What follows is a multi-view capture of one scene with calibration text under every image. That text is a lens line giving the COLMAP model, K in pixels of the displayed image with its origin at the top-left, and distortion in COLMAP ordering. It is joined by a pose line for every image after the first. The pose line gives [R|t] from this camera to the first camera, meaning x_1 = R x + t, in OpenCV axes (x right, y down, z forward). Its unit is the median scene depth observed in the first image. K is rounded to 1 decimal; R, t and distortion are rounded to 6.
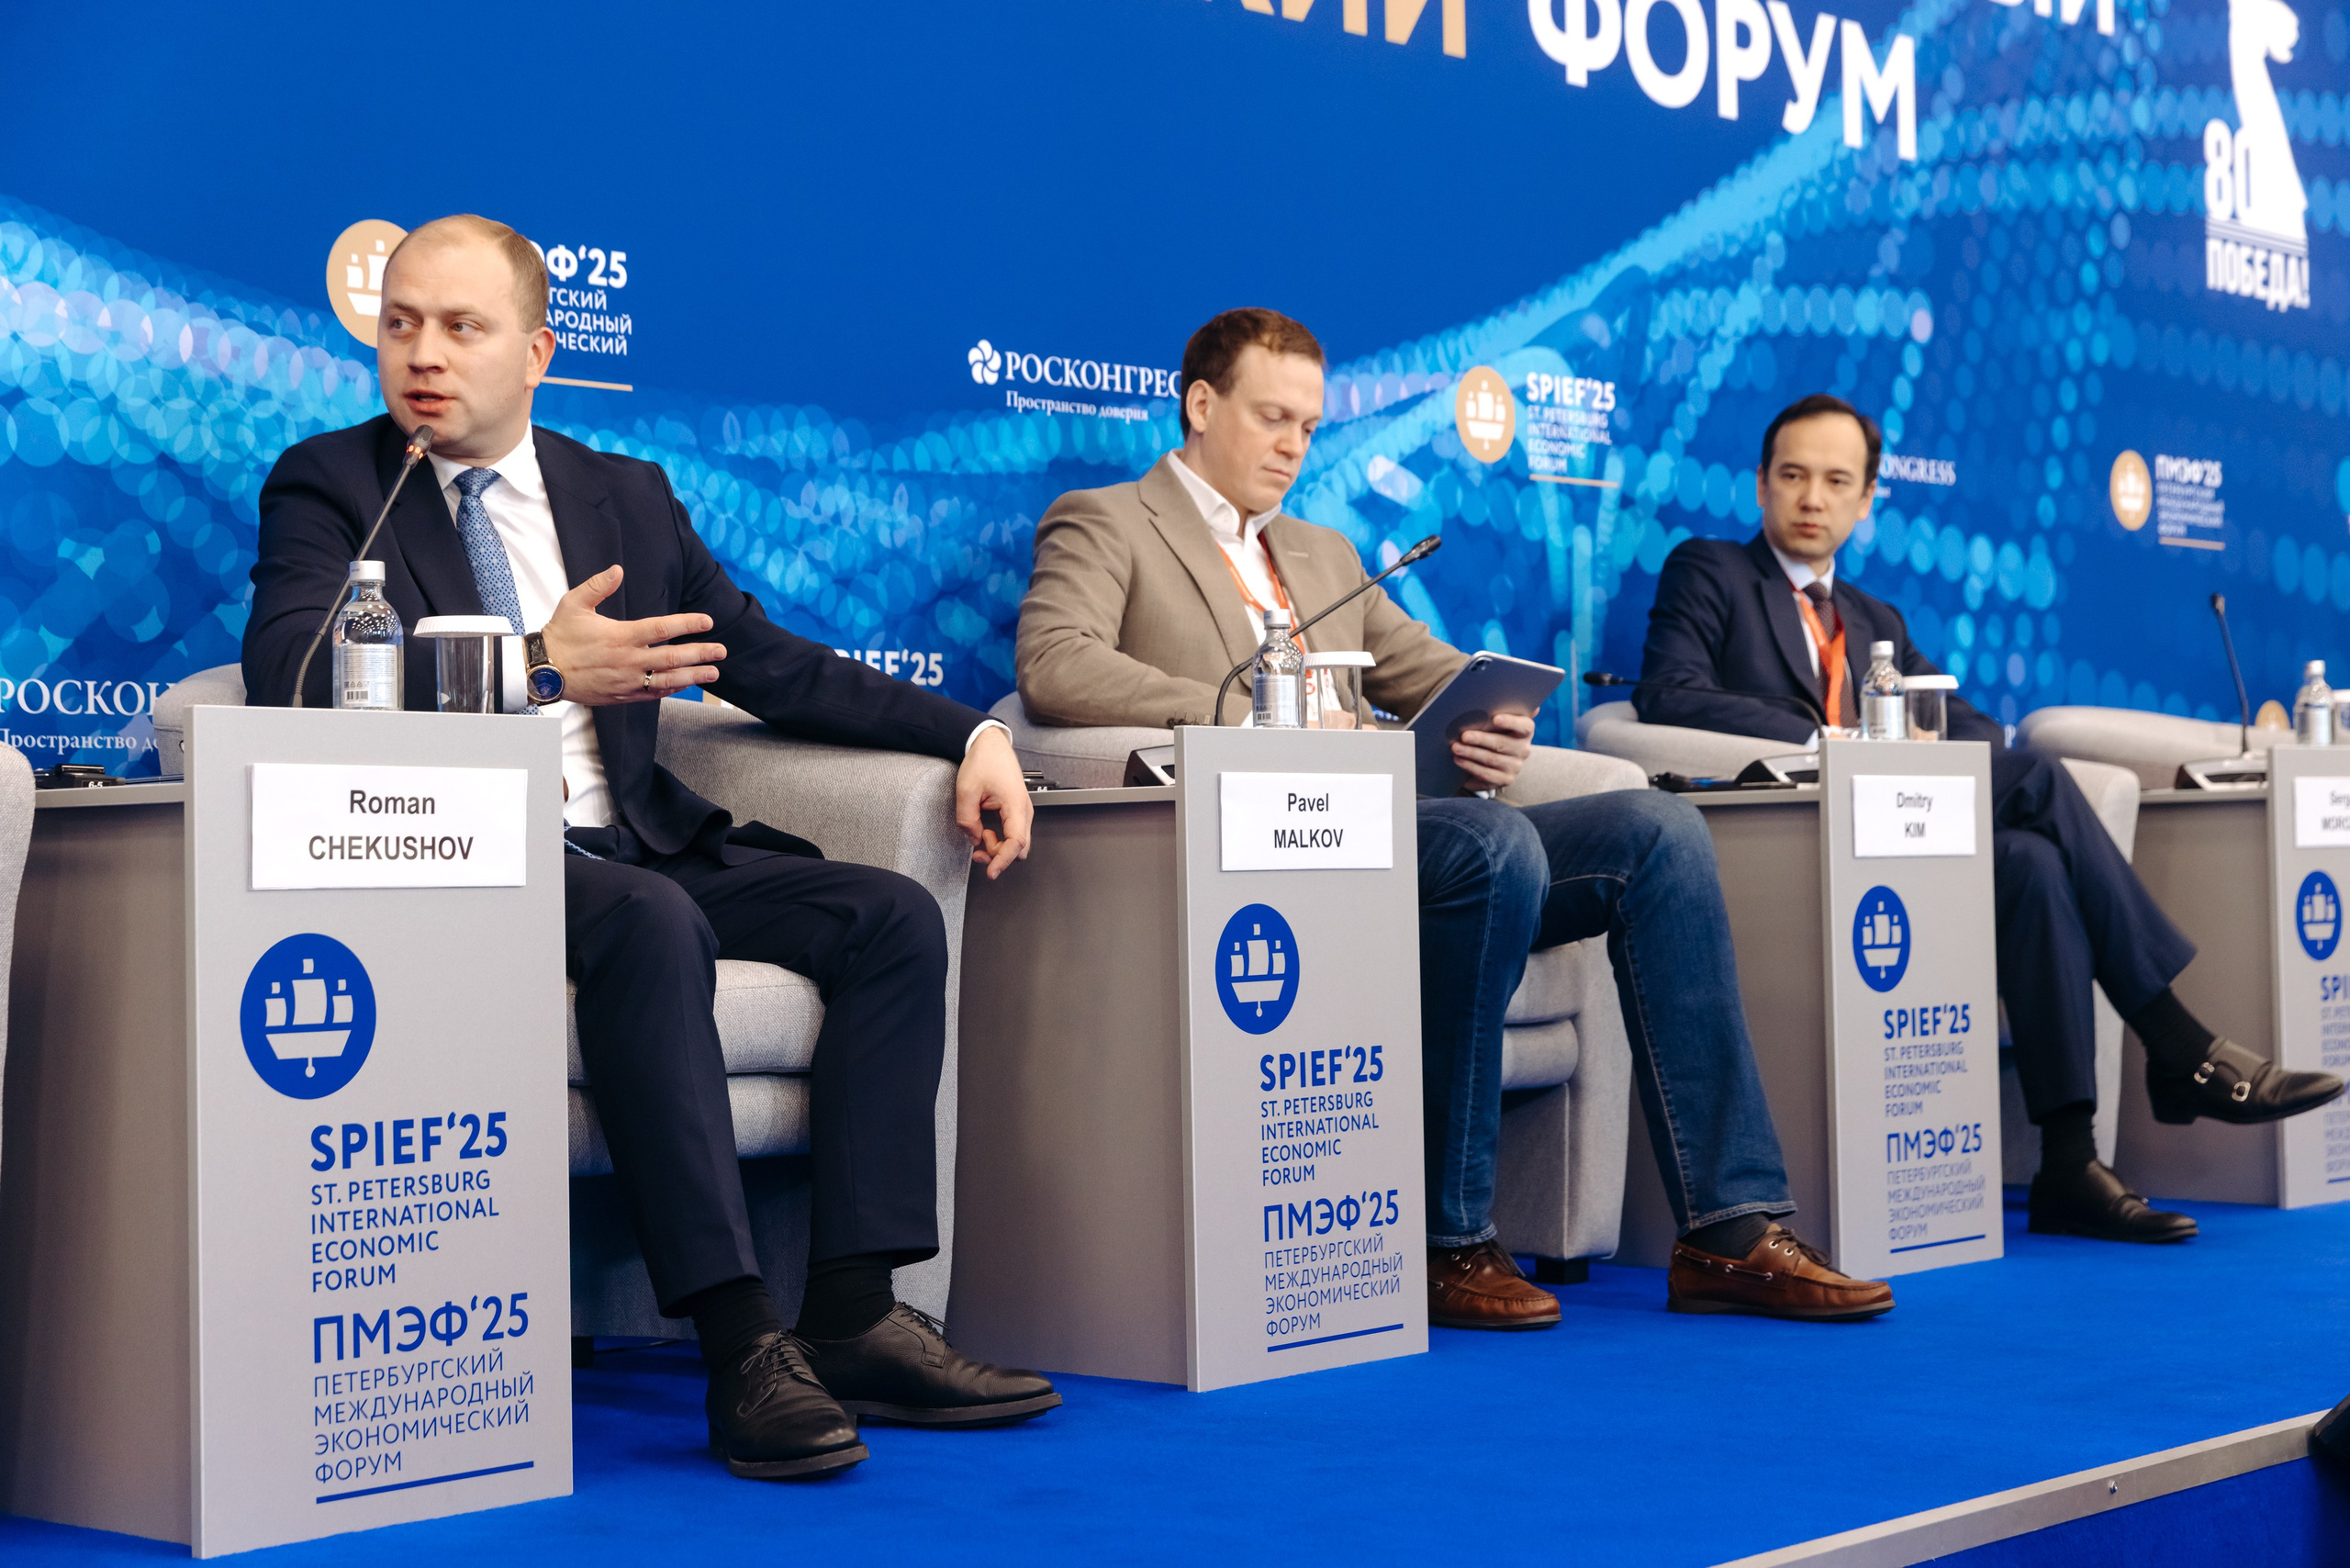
lens RADIAL K [[3772.2, 0, 1175.0], [0, 3772.2, 784.0], [0, 0, 1]] dist [0.013000, -0.055602]
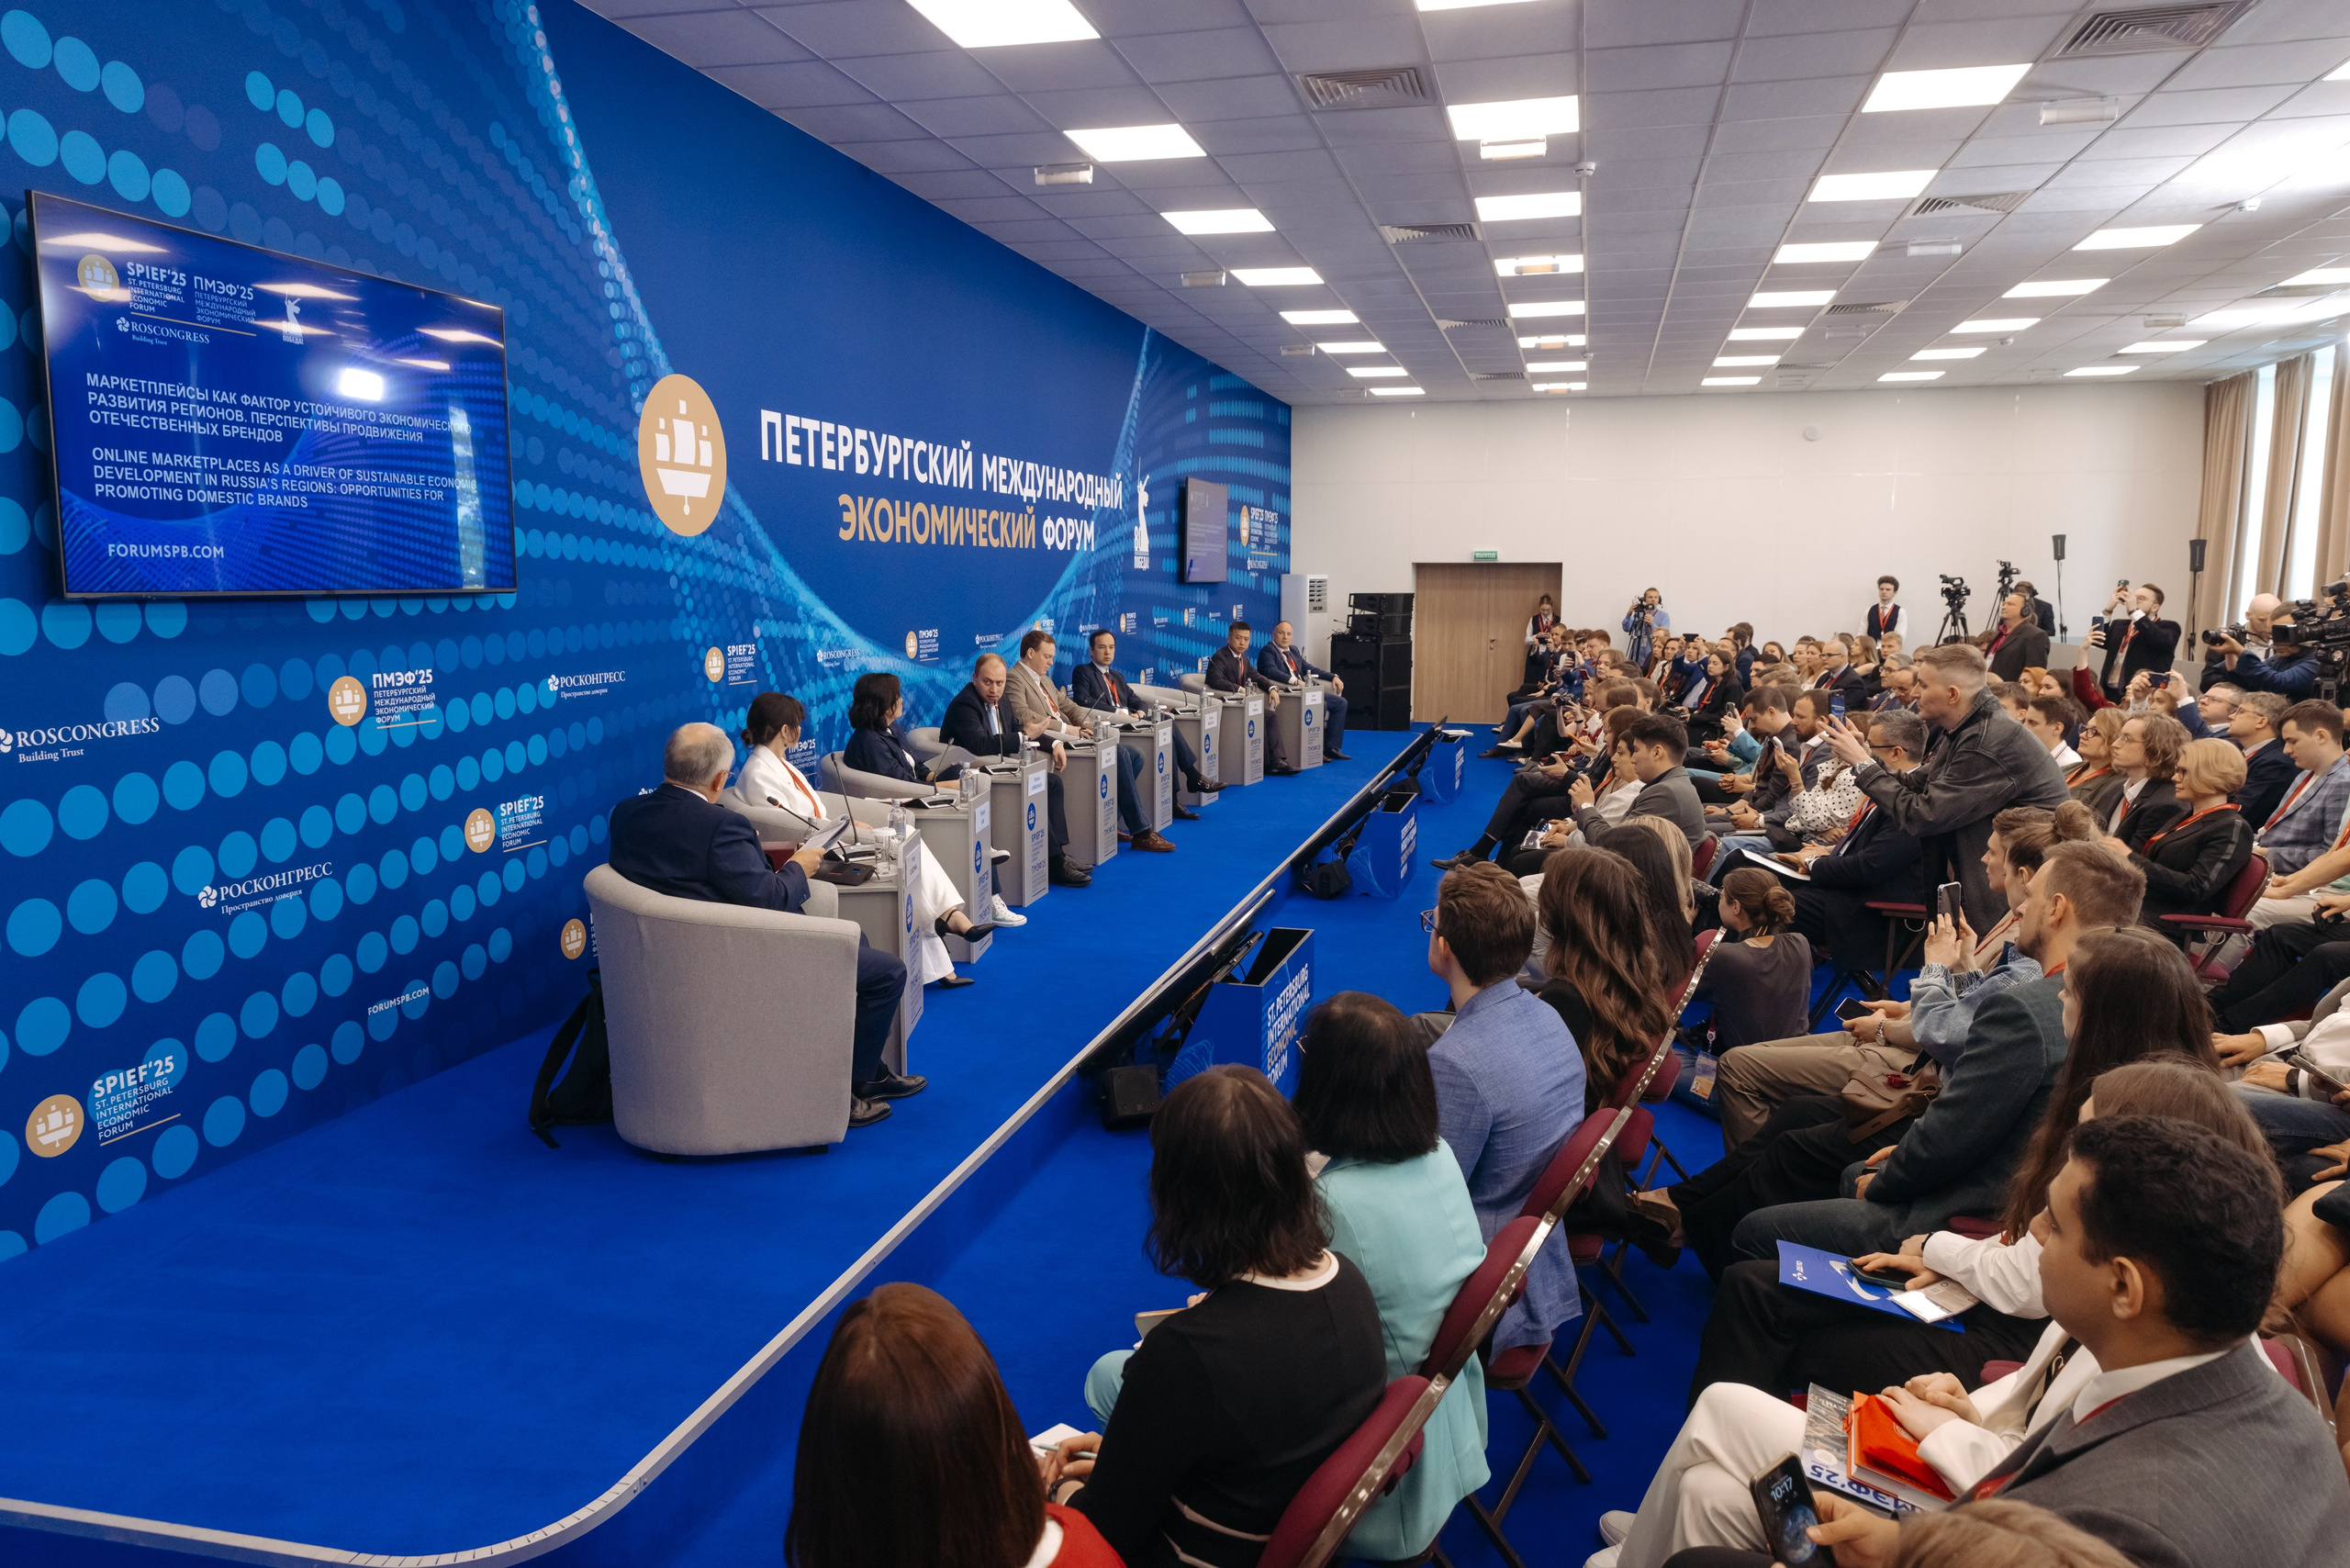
lens RADIAL K [[1584.7, 0, 1175.6], [0, 1584.7, 777.6], [0, 0, 1]] dist [0.024173, -0.012079]
pose [[0.879199, -0.038480, 0.474898, -0.830756], [-0.030963, 0.990012, 0.137542, -0.239734], [-0.475447, -0.135632, 0.869226, -0.868681]]
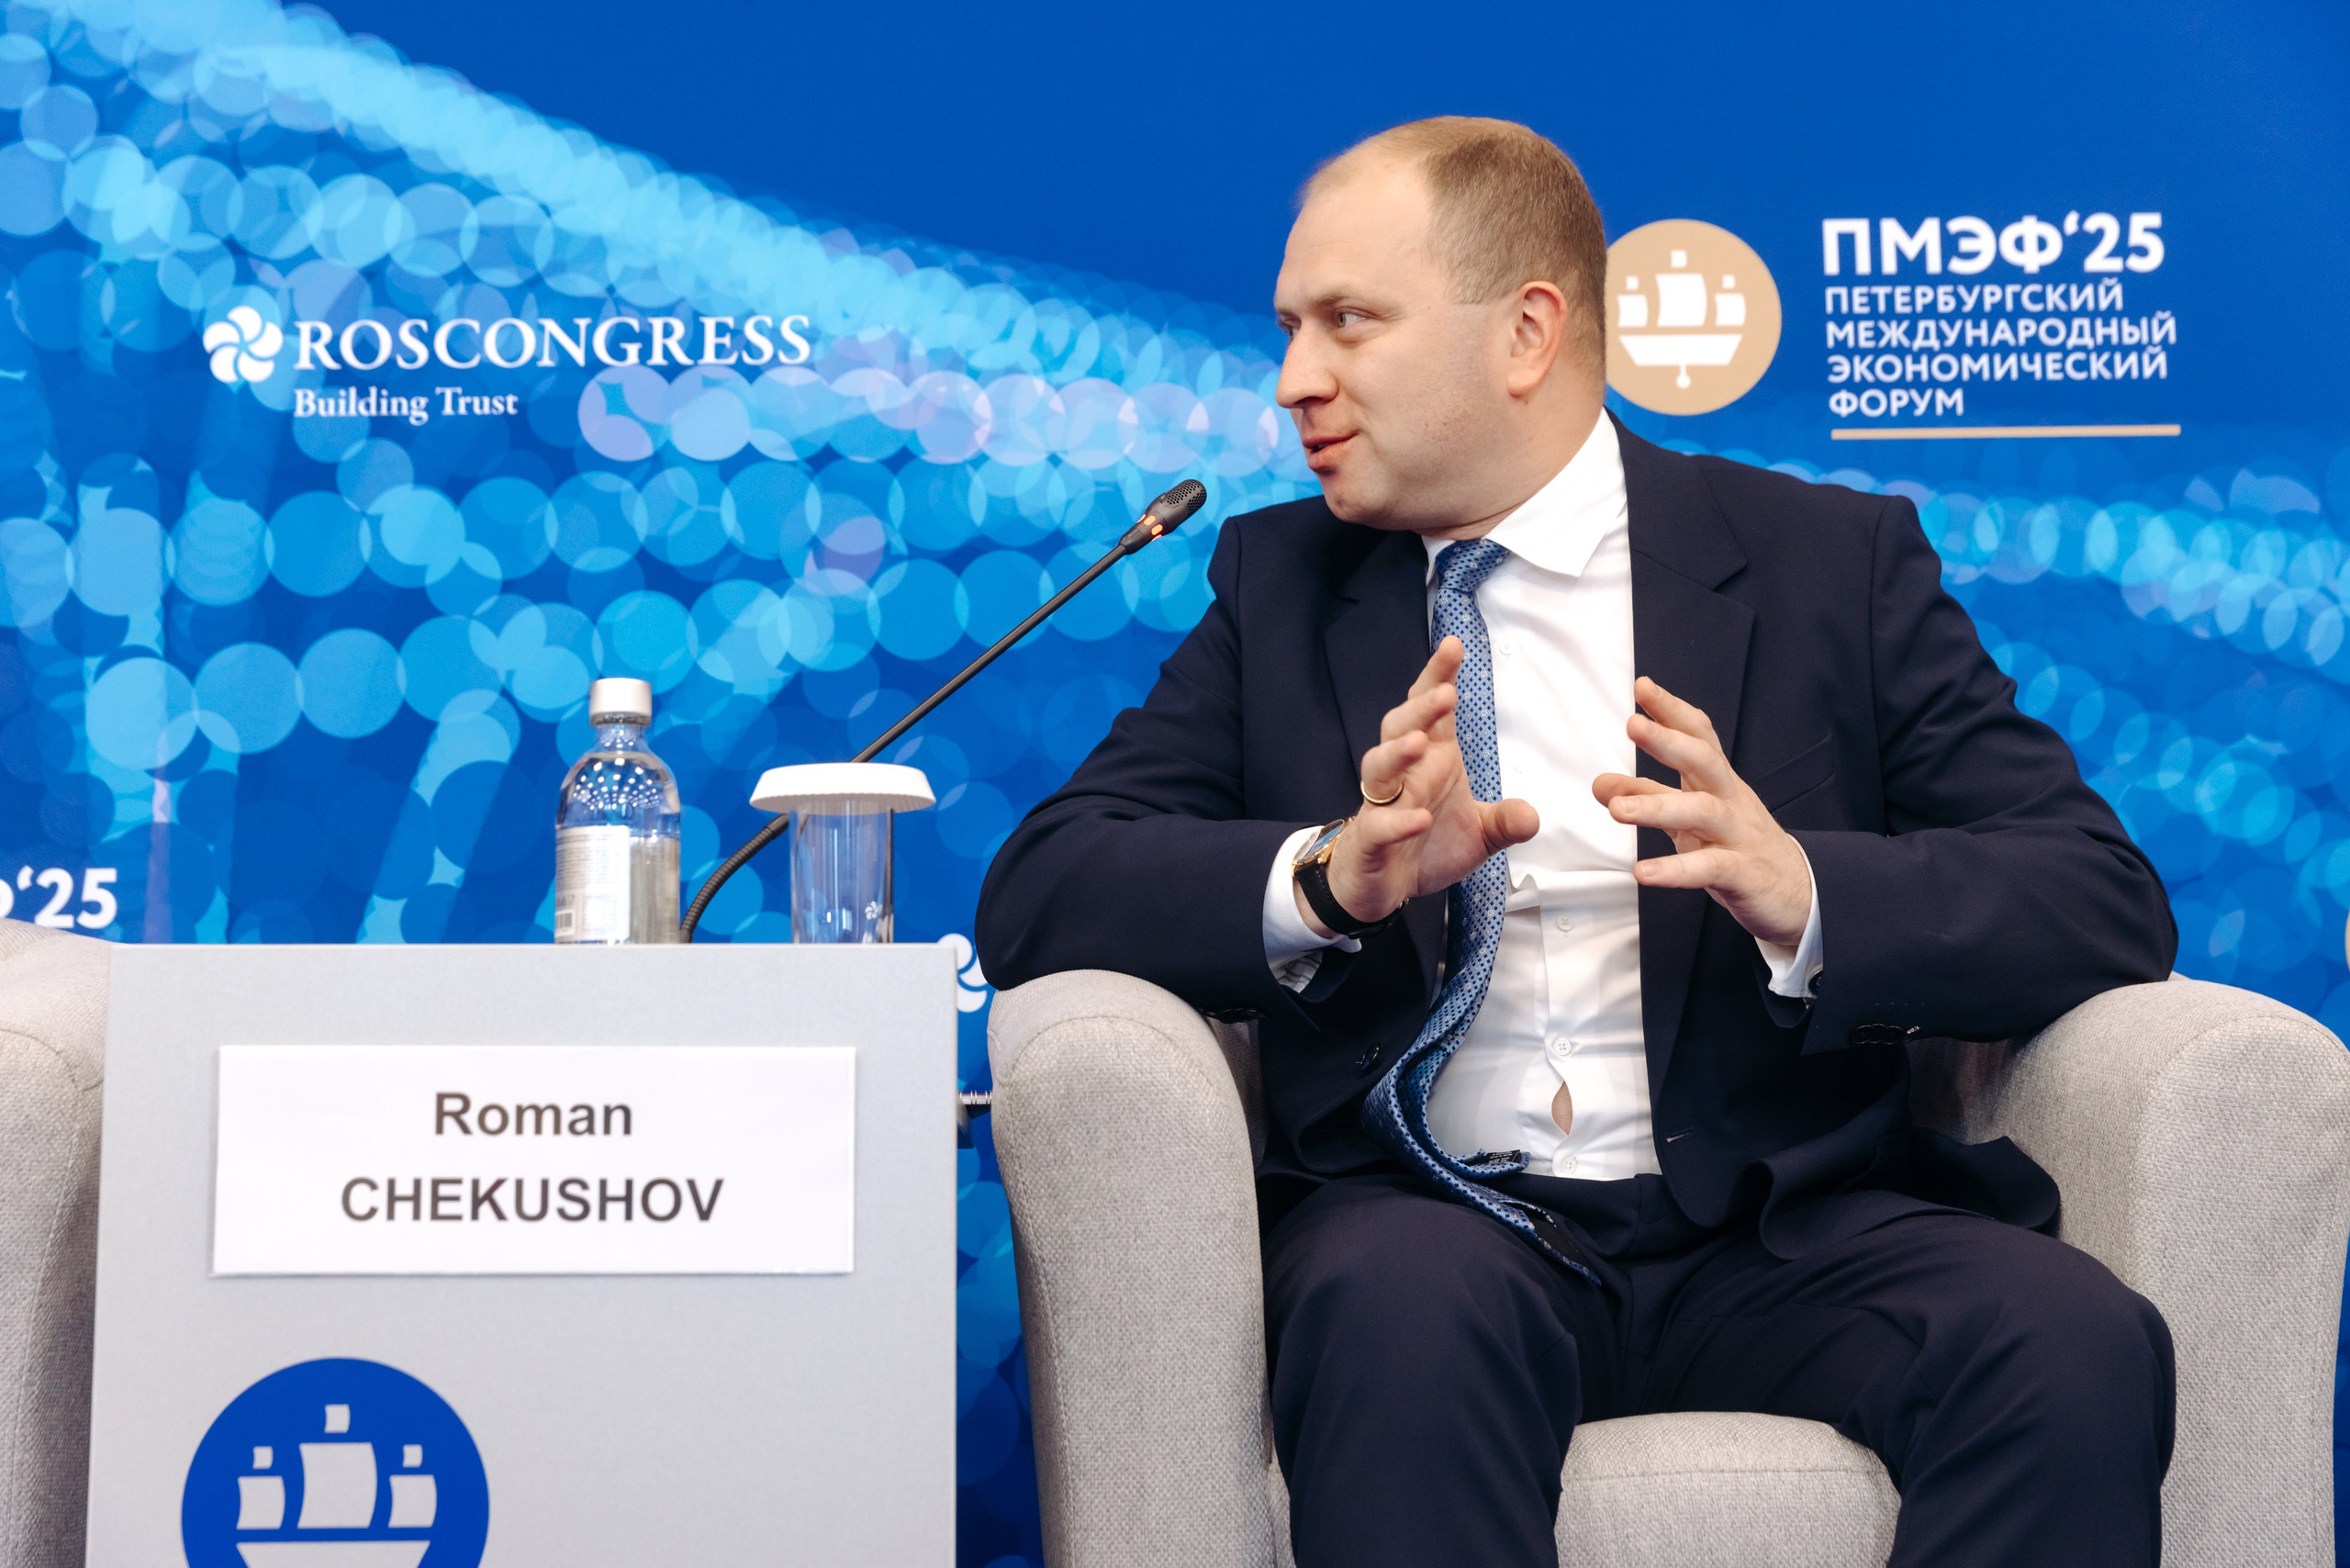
lens RADIAL K [[3550.4, 0, 1175.0], [0, 3550.4, 784.0], [0, 0, 1]] dist [0.001997, 0.008481]
pose [[0.675588, -0.084590, -0.732410, 0.161049], [0.013159, 0.994622, -0.102735, 0.007871], [0.737162, 0.059769, 0.673068, 0.507882]]
